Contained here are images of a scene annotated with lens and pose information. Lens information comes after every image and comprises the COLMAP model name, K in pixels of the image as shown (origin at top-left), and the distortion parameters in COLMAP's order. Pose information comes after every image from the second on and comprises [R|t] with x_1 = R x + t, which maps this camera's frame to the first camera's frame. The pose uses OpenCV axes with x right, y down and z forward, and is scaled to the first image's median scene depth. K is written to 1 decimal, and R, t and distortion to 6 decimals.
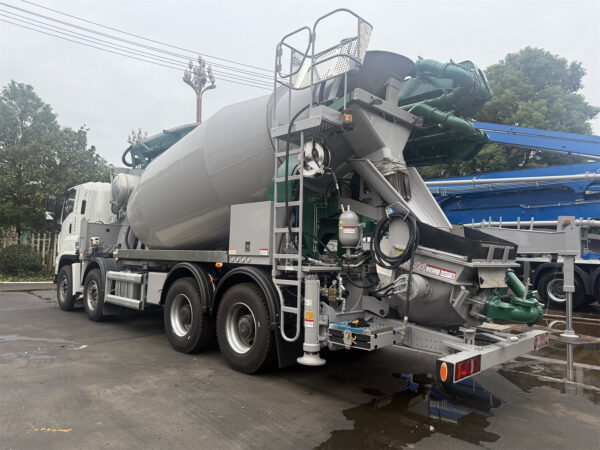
lens RADIAL K [[419.9, 0, 300.0], [0, 419.9, 225.0], [0, 0, 1]] dist [0.061652, -0.078091]
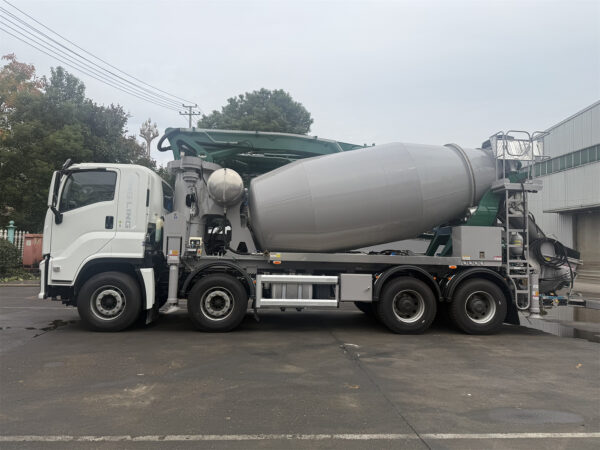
lens RADIAL K [[419.9, 0, 300.0], [0, 419.9, 225.0], [0, 0, 1]] dist [0.061652, -0.078091]
pose [[0.642638, 0.048573, 0.764629, -1.763136], [-0.064335, 0.997885, -0.009321, -0.000435], [-0.763464, -0.043202, 0.644403, 0.508109]]
